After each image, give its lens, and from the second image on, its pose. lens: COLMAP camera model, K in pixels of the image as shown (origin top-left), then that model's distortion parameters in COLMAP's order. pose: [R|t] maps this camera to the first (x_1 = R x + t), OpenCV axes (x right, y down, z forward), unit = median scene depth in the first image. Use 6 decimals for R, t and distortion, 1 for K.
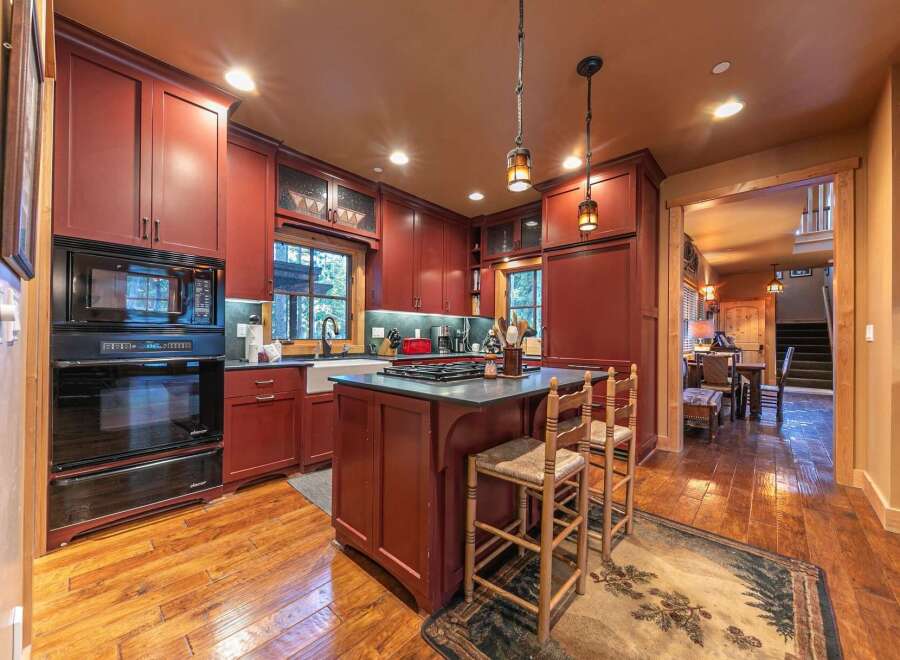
lens RADIAL K [[347.8, 0, 449.1], [0, 347.8, 335.7], [0, 0, 1]] dist [0.001184, -0.000042]
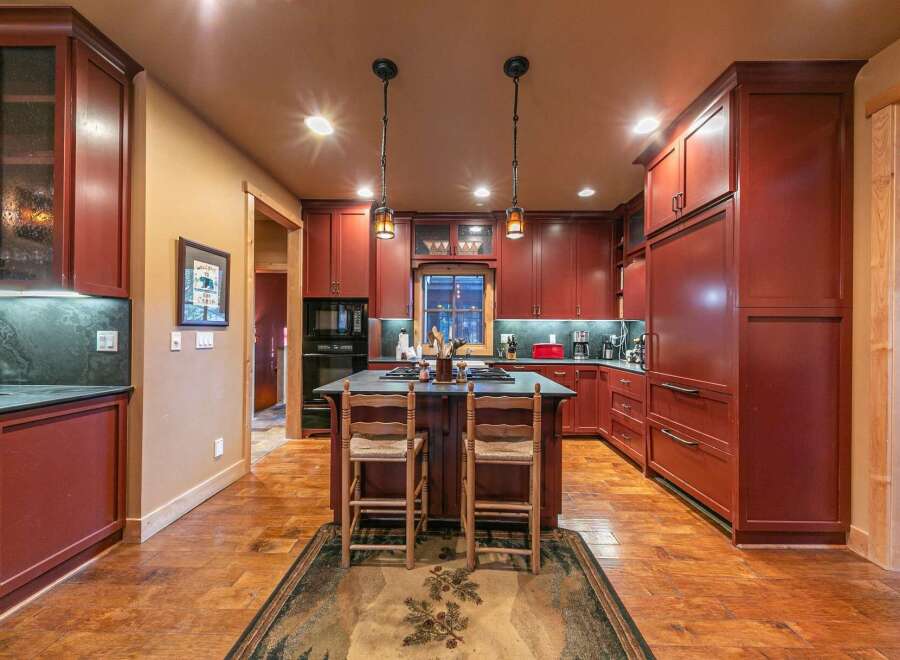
lens RADIAL K [[332.8, 0, 450.5], [0, 332.8, 333.3], [0, 0, 1]] dist [0.000364, 0.000122]
pose [[0.658649, -0.007939, -0.752409, 0.520704], [0.003343, 0.999965, -0.007624, -0.018711], [0.752443, 0.002506, 0.658652, 0.141304]]
